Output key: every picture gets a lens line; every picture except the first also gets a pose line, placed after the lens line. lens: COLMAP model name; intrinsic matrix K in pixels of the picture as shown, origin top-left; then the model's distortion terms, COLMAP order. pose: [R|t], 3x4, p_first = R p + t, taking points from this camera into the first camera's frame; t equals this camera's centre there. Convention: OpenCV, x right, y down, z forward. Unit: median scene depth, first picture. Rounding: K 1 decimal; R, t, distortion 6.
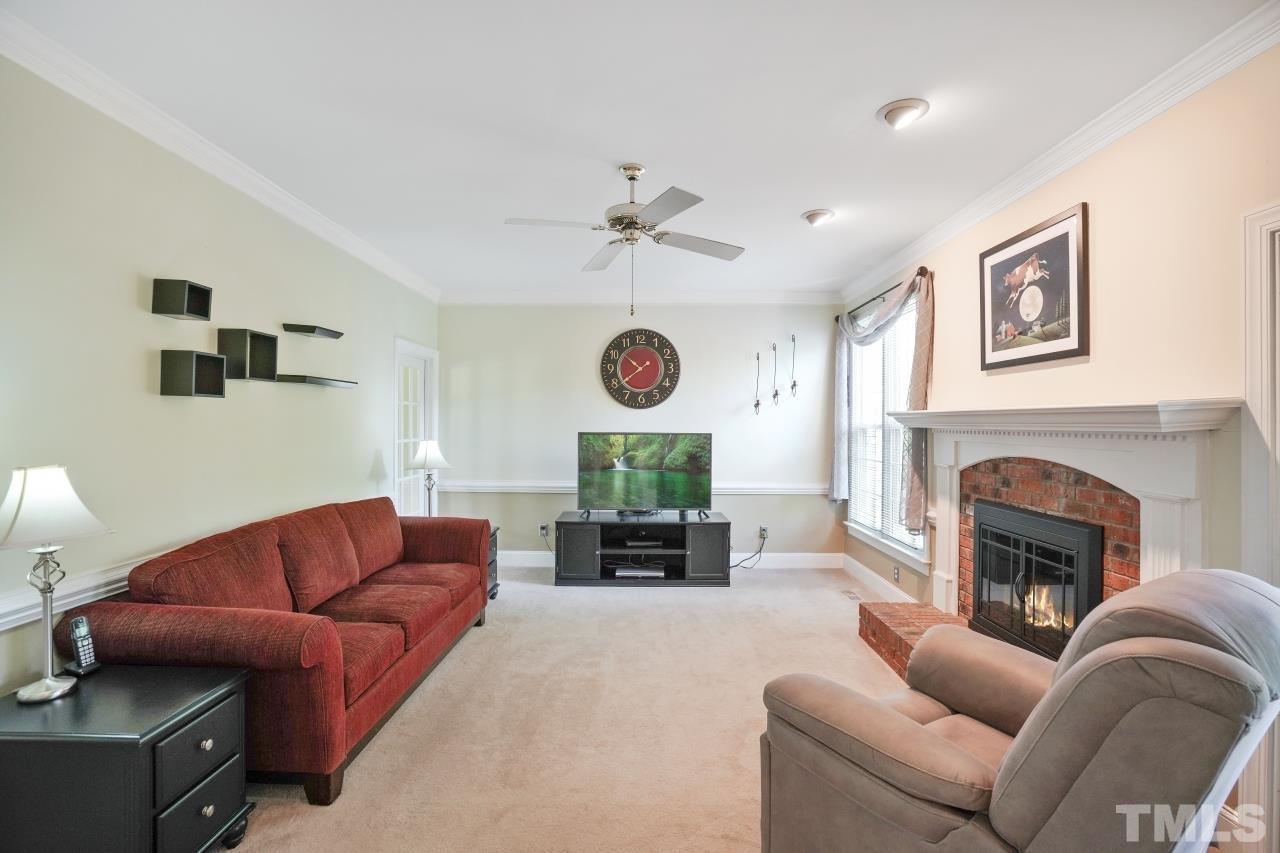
lens RADIAL K [[588.4, 0, 640.5], [0, 588.4, 422.9], [0, 0, 1]] dist [-0.058608, 0.017958]
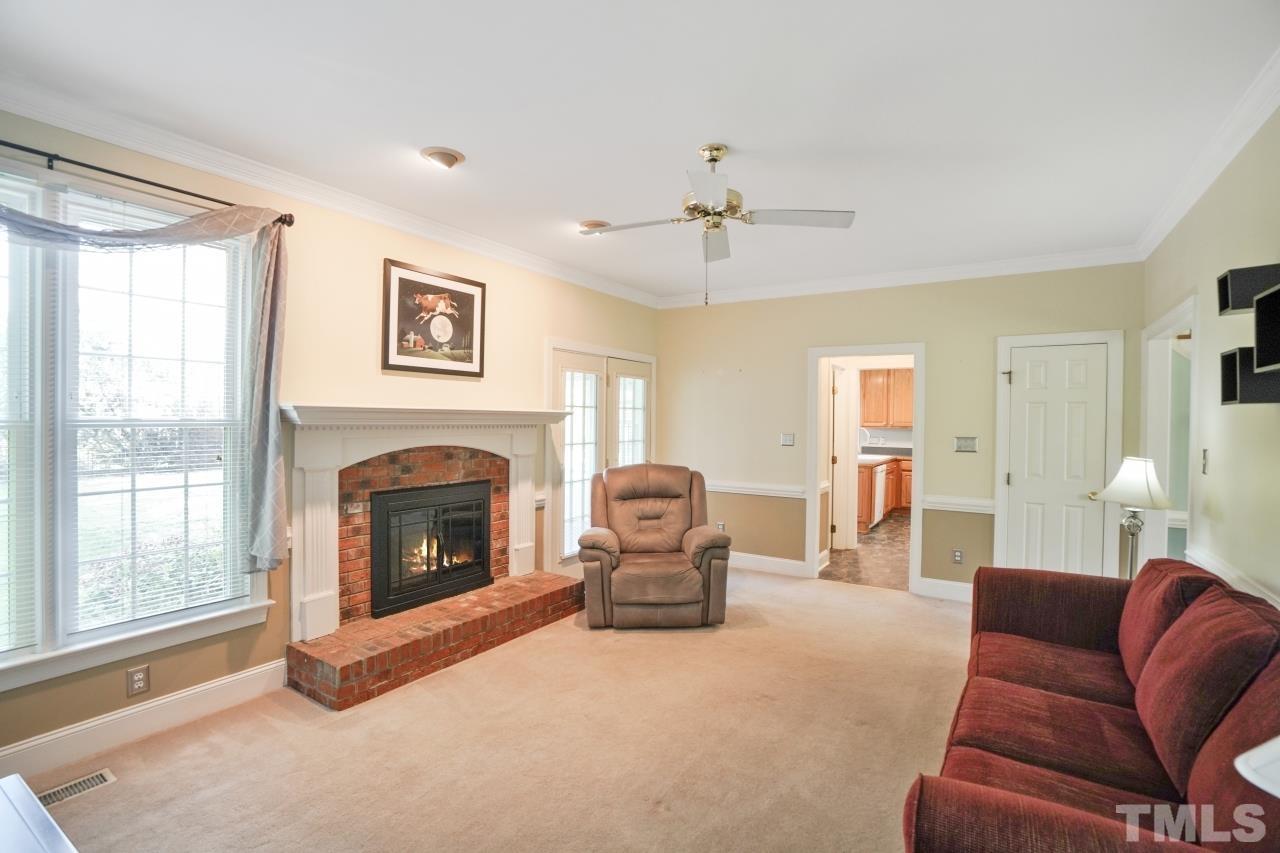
lens RADIAL K [[588.4, 0, 640.5], [0, 588.4, 422.9], [0, 0, 1]] dist [-0.058608, 0.017958]
pose [[-0.845495, -0.019205, 0.533638, -0.336594], [-0.015638, 0.999815, 0.011207, -0.010394], [-0.533754, 0.001130, -0.845639, 1.482171]]
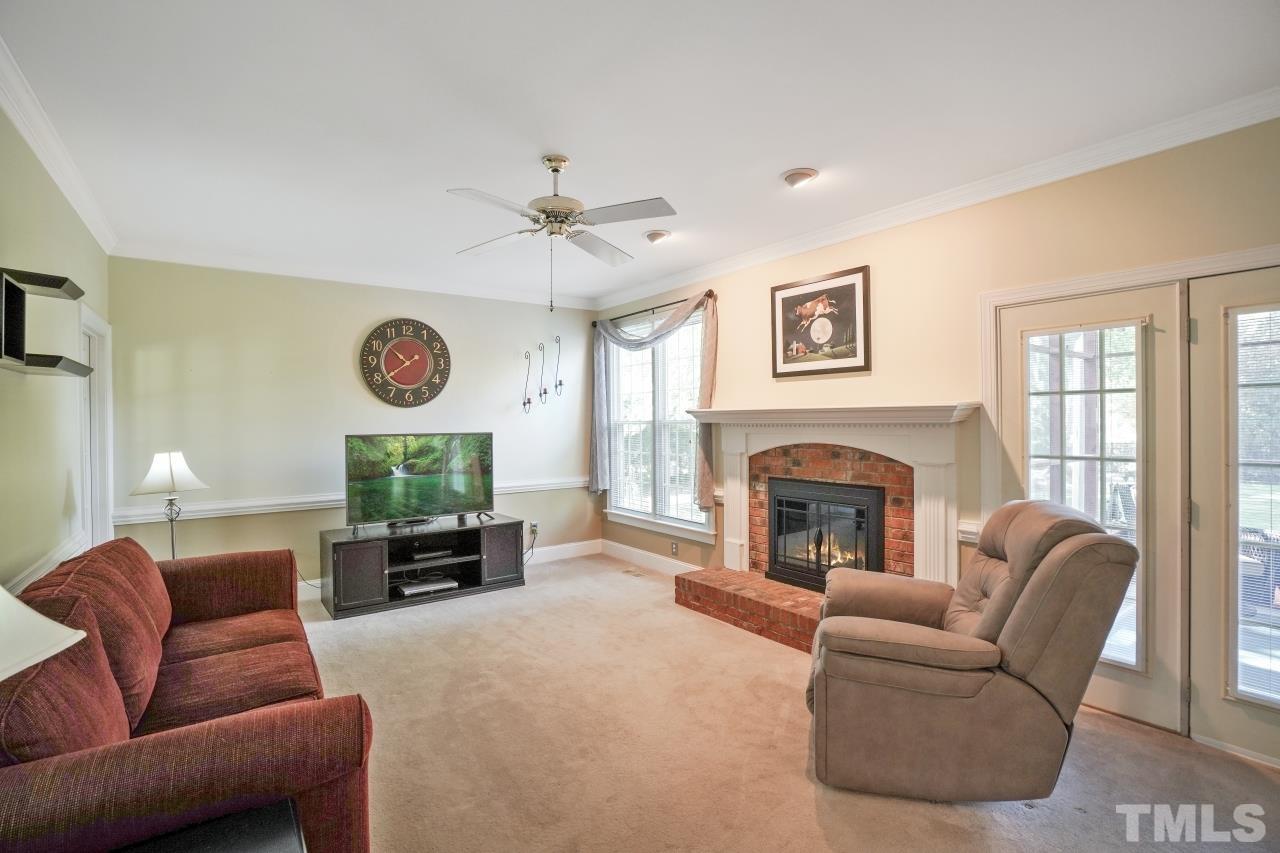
lens RADIAL K [[588.4, 0, 640.5], [0, 588.4, 422.9], [0, 0, 1]] dist [-0.058608, 0.017958]
pose [[0.801203, -0.016735, 0.598158, -0.391827], [0.014143, 0.999859, 0.009030, -0.005093], [-0.598225, 0.001225, 0.801327, 0.111266]]
